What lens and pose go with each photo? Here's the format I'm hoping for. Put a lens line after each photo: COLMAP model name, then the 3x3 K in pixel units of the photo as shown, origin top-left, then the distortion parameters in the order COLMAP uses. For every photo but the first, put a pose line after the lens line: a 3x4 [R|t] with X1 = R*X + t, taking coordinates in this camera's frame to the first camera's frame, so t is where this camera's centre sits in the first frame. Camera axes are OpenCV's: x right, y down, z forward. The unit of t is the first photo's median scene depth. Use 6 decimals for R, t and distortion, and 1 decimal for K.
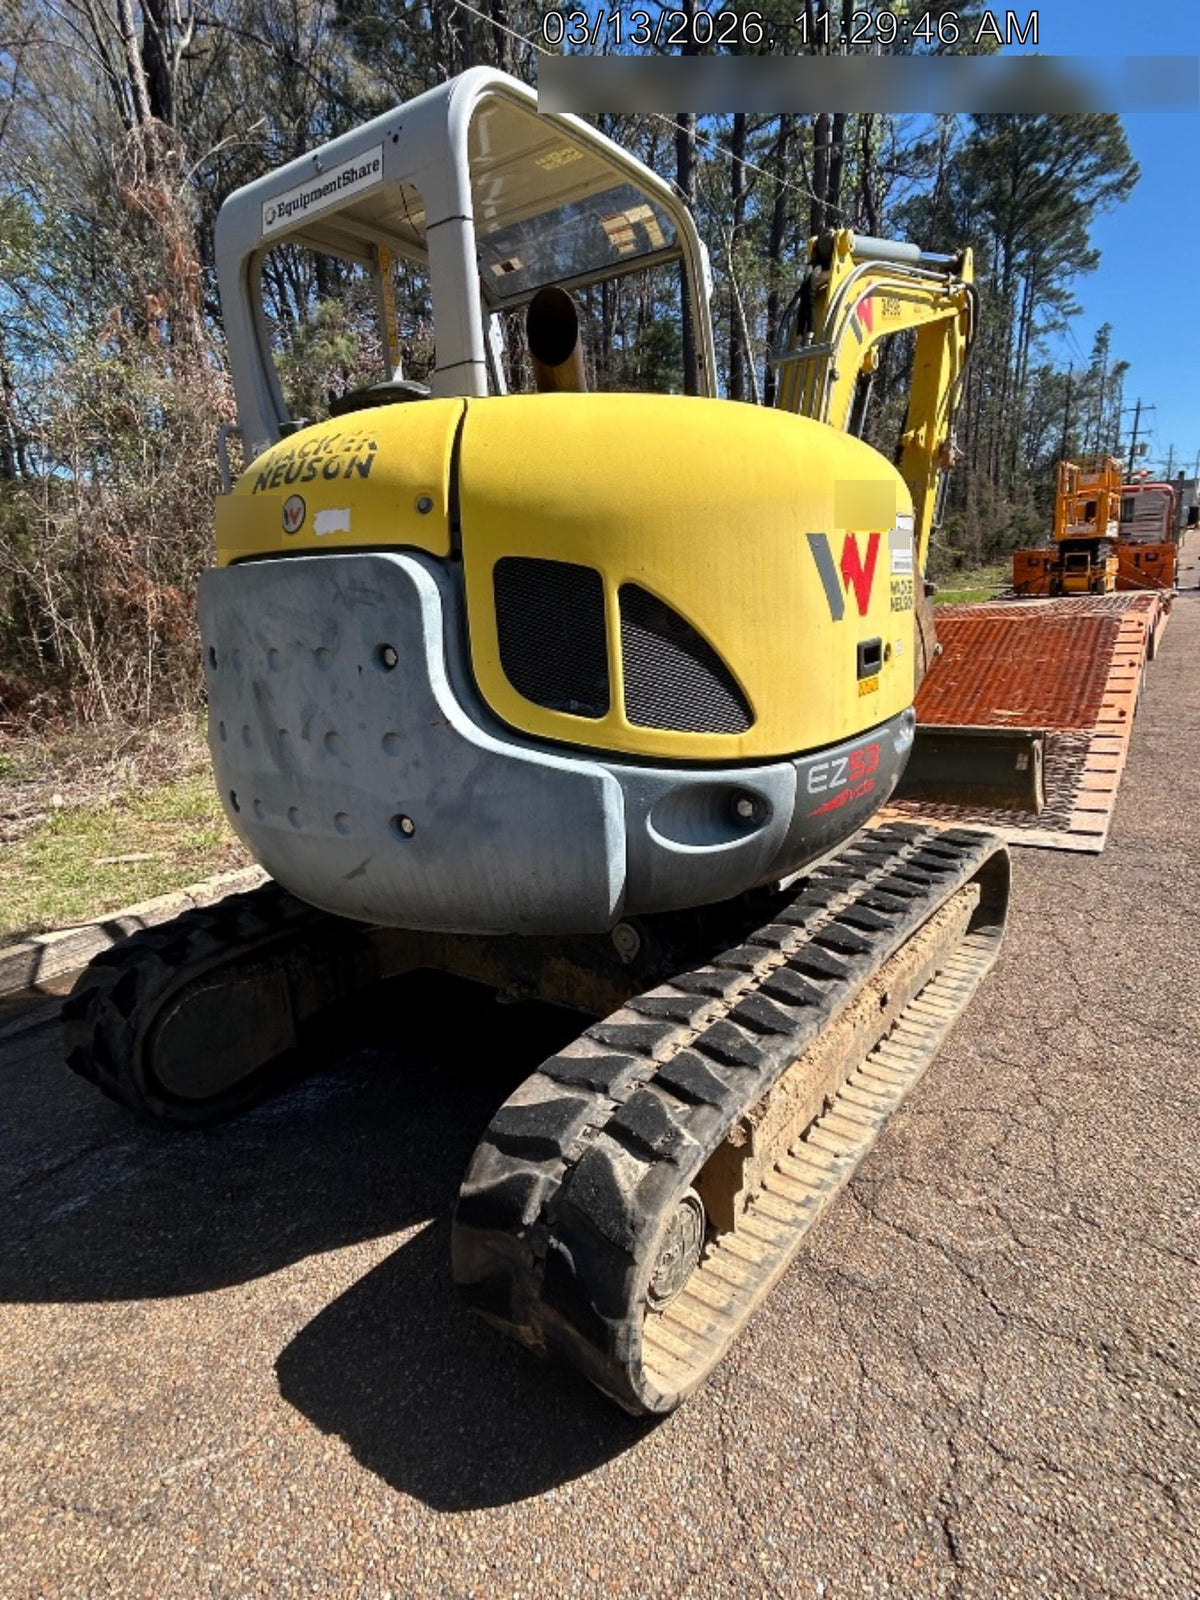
lens RADIAL K [[896.9, 0, 598.5], [0, 896.9, 804.4], [0, 0, 1]] dist [0.000954, 0.001750]
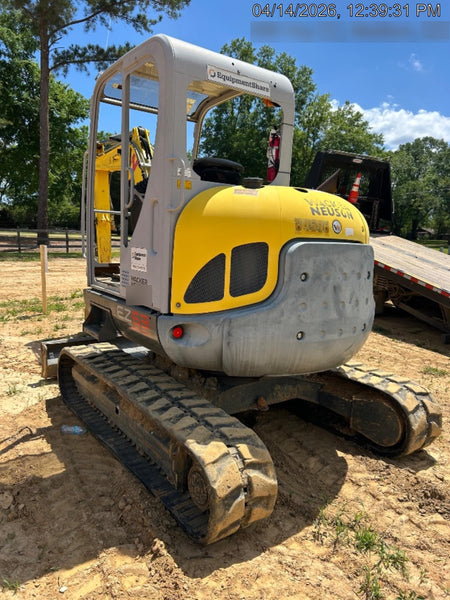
lens RADIAL K [[450.7, 0, 228.1], [0, 450.7, 299.8], [0, 0, 1]] dist [0.062465, -0.039139]
pose [[0.298139, -0.070193, 0.951938, -1.818484], [0.159008, 0.987010, 0.022980, -0.179225], [-0.941185, 0.144514, 0.305428, 0.903493]]
